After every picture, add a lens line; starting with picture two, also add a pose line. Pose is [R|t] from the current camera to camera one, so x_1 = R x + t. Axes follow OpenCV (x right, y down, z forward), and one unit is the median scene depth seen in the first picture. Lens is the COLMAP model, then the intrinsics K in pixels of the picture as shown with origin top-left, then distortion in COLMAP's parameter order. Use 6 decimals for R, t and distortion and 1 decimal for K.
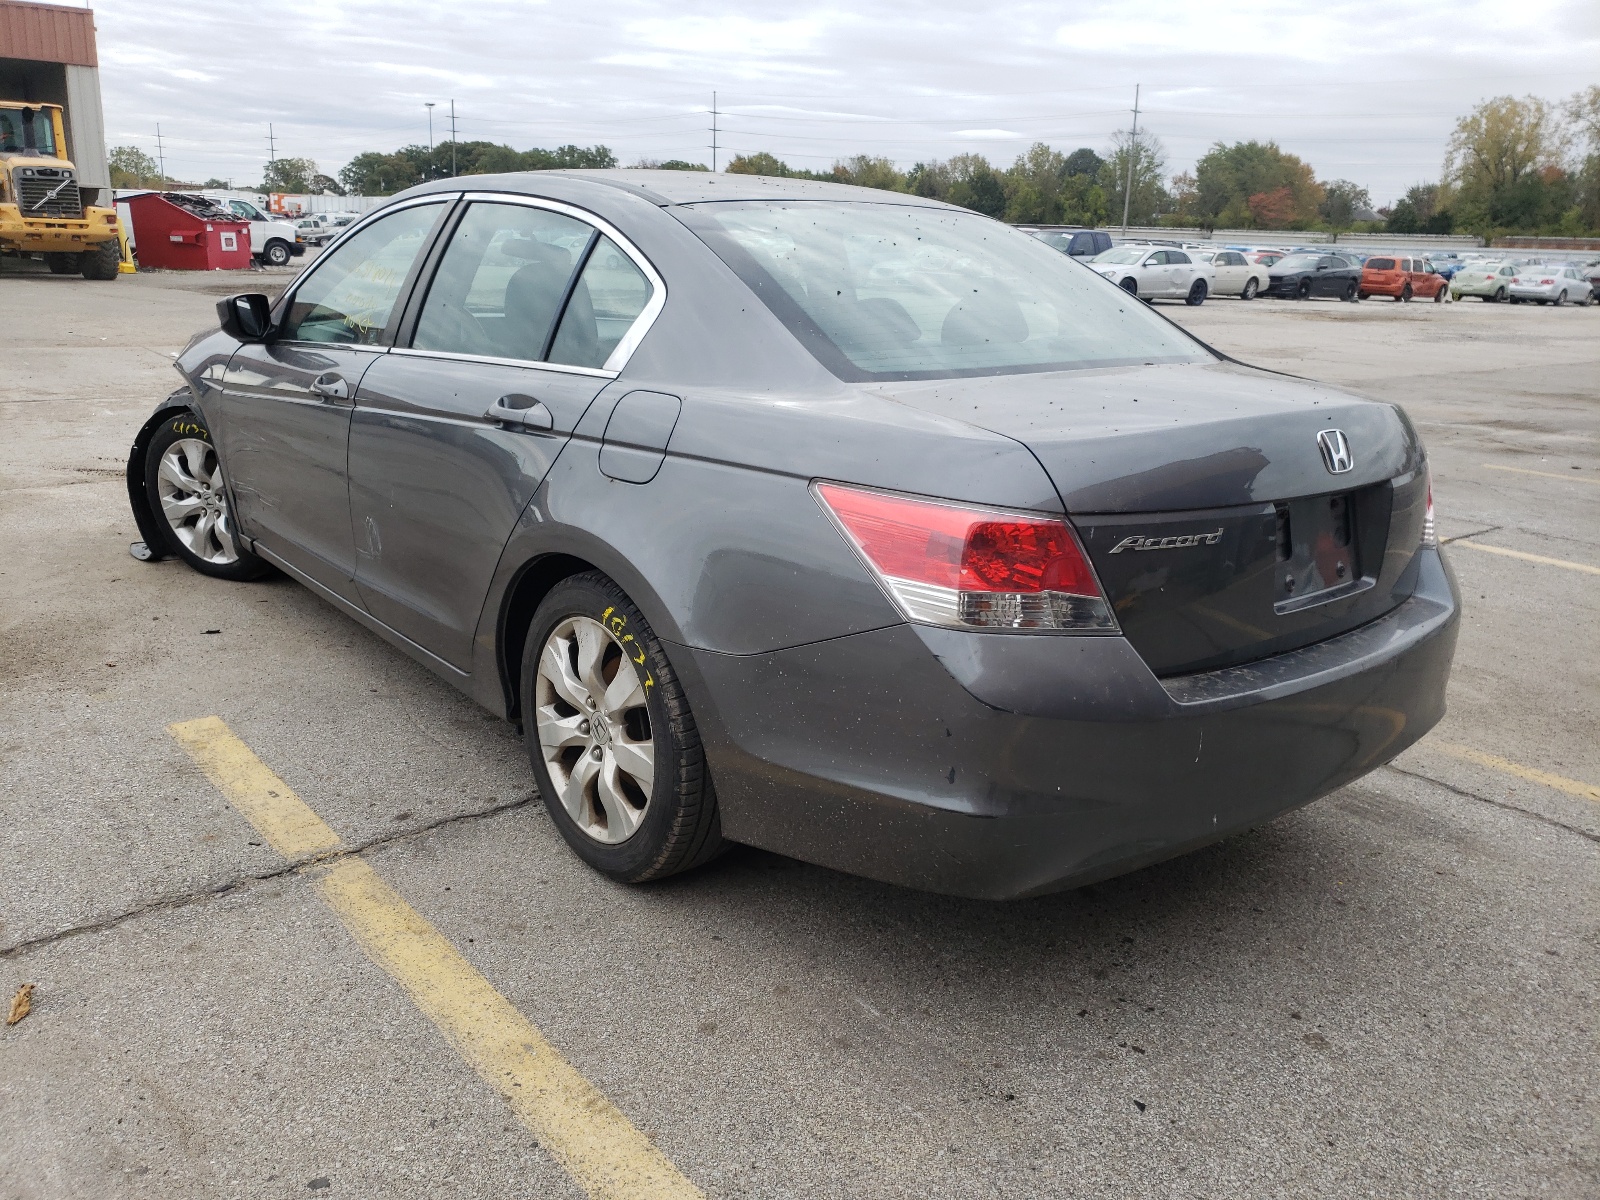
lens RADIAL K [[1246.5, 0, 800.0], [0, 1246.5, 600.0], [0, 0, 1]] dist [0.011604, 0.010349]
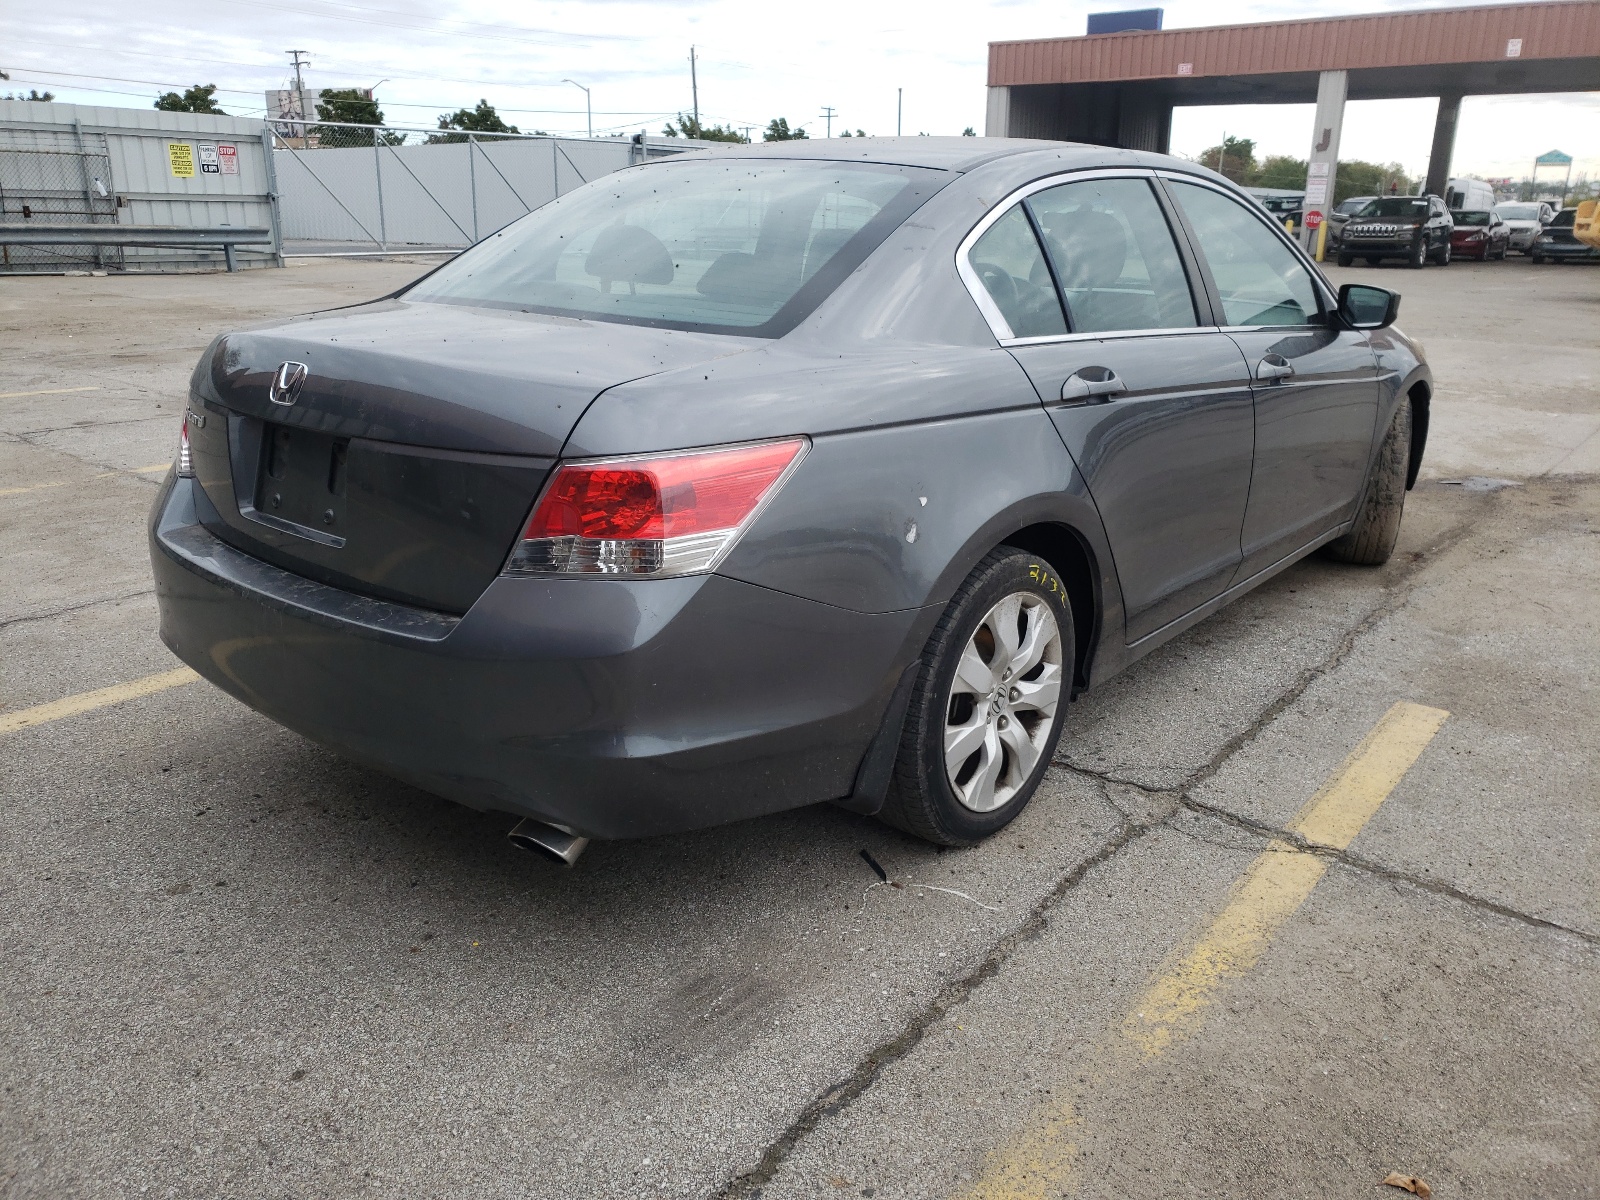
lens RADIAL K [[1282.9, 0, 800.0], [0, 1282.9, 600.0], [0, 0, 1]] dist [0.032144, 0.006477]
pose [[0.154861, 0.249960, -0.955792, 1.338909], [-0.265146, 0.942485, 0.203520, -0.240892], [0.951691, 0.221907, 0.212230, 1.059790]]
